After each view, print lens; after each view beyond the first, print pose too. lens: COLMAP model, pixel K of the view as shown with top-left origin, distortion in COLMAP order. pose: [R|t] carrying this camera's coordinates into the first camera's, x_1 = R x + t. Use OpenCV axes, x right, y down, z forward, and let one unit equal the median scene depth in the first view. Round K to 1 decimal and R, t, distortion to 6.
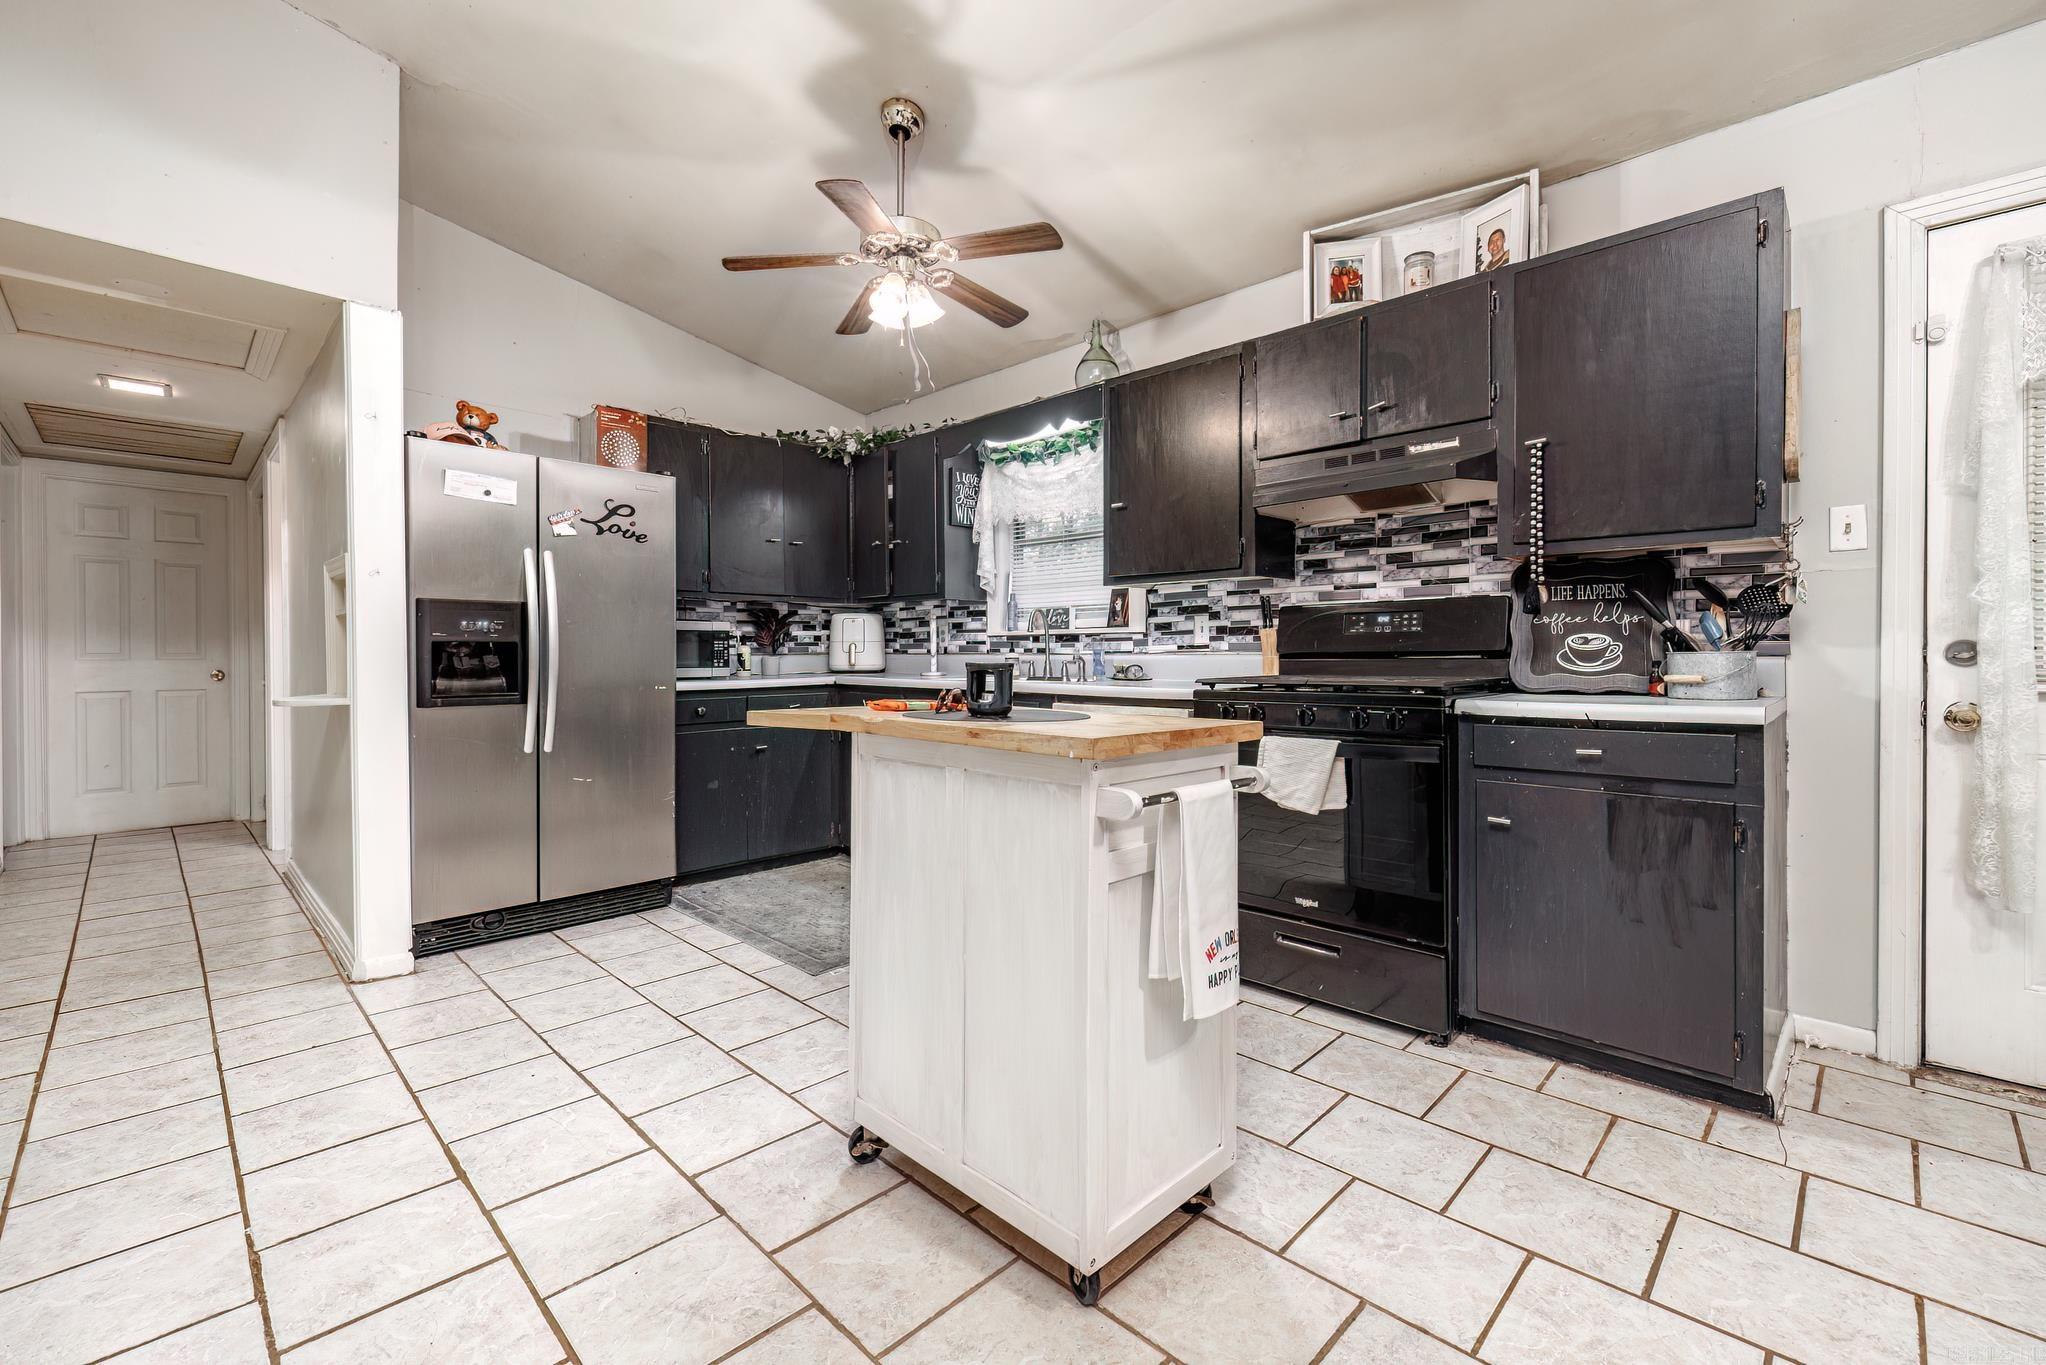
lens RADIAL K [[870.7, 0, 1023.0], [0, 870.7, 682.5], [0, 0, 1]] dist [0.000708, 0.000046]
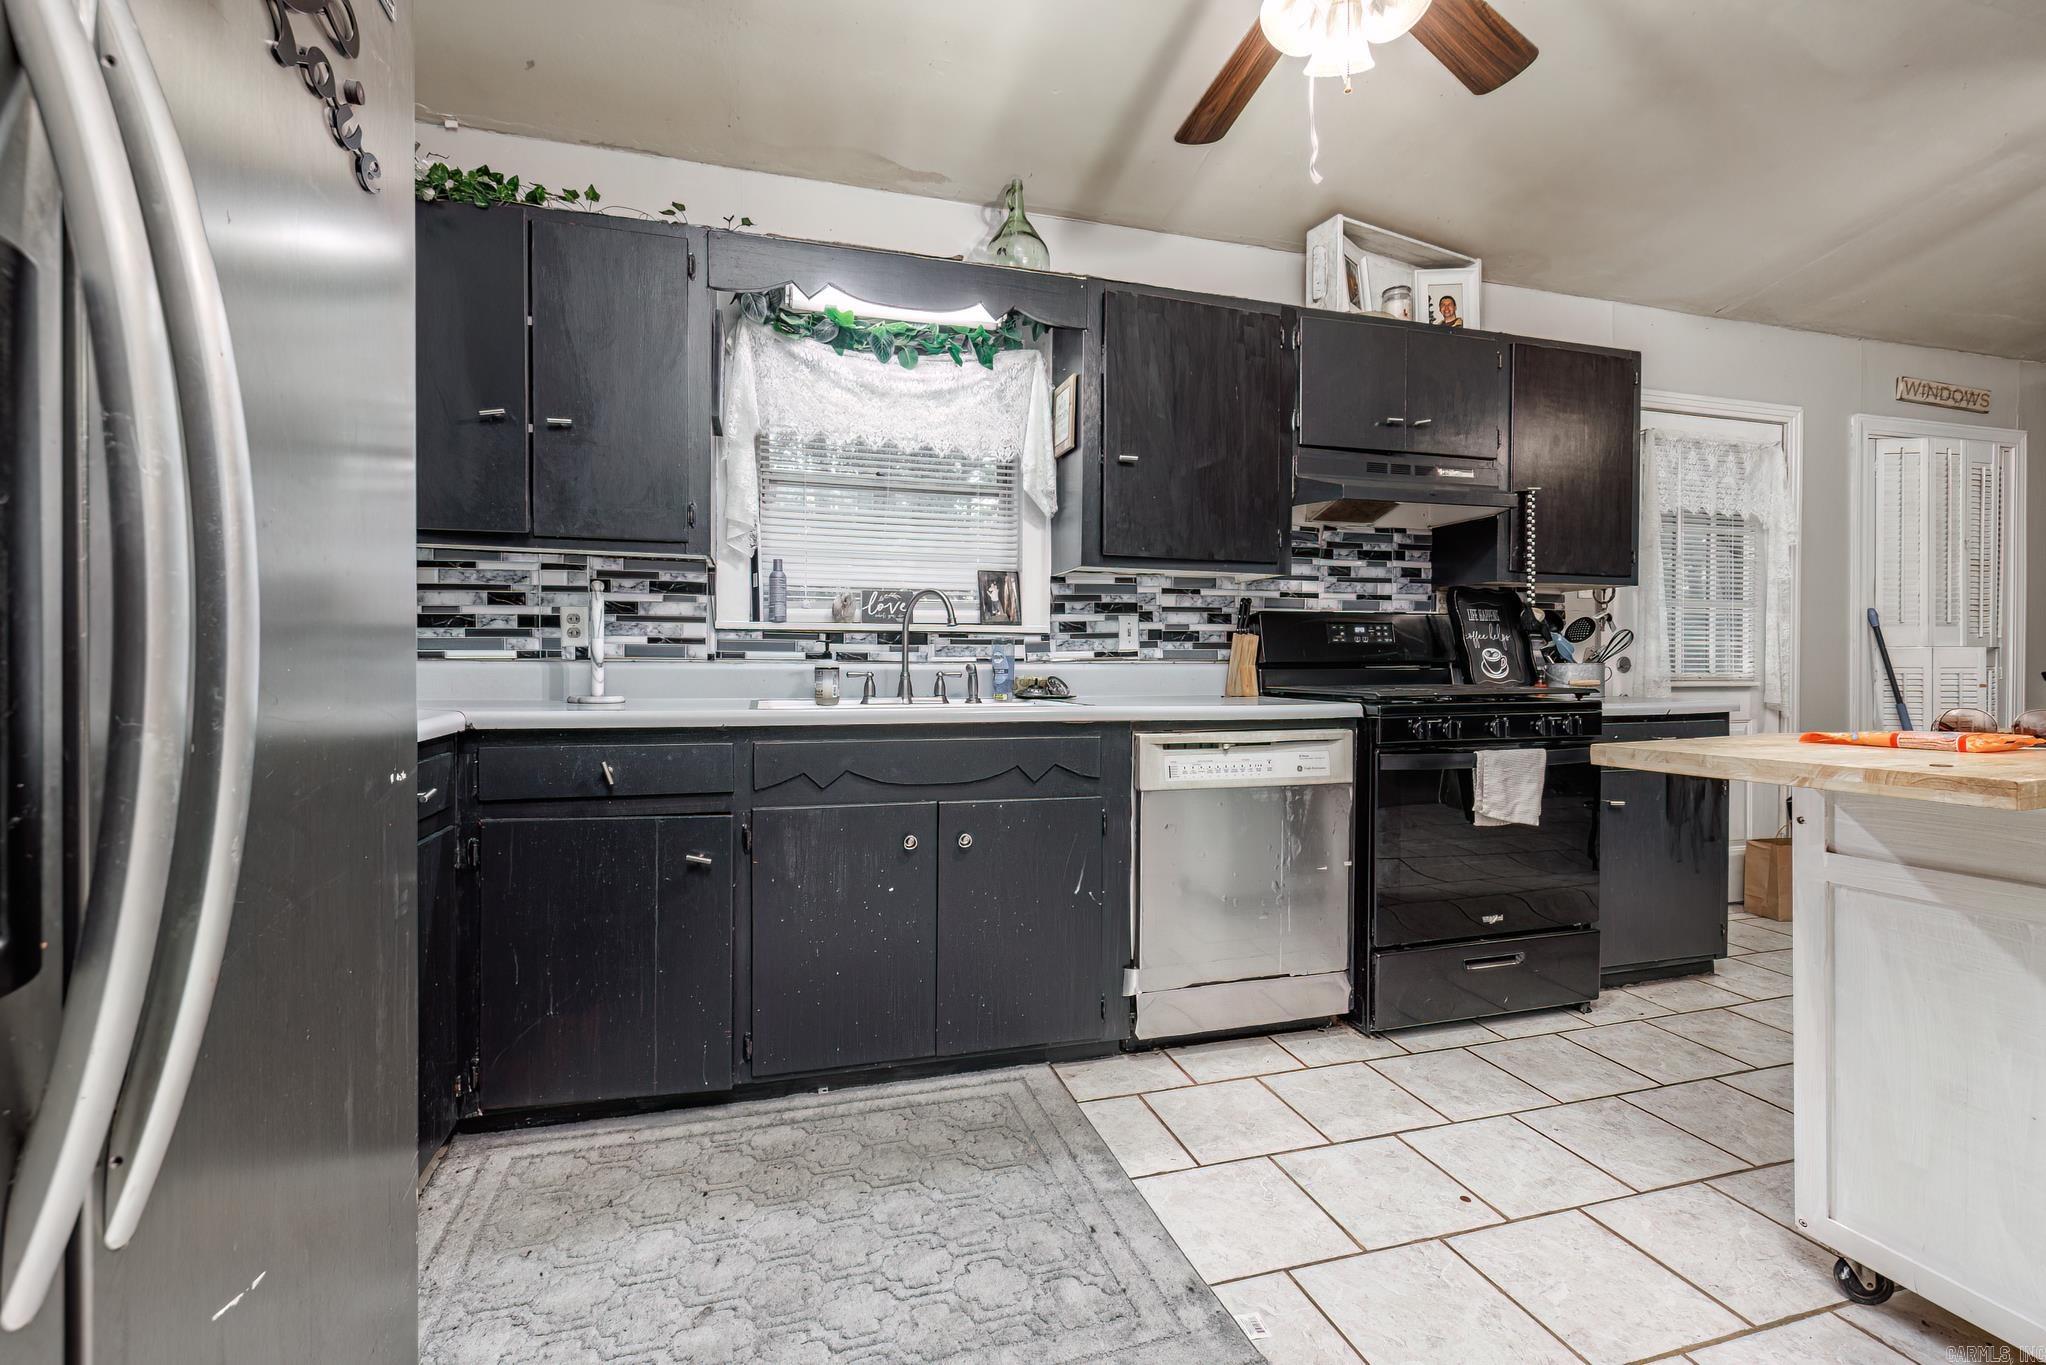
lens RADIAL K [[870.7, 0, 1023.0], [0, 870.7, 682.5], [0, 0, 1]] dist [0.000708, 0.000046]
pose [[0.482397, -0.011908, 0.875872, -0.554691], [0.026358, 0.999652, -0.000927, -0.016917], [-0.875556, 0.023533, 0.482543, 0.706702]]
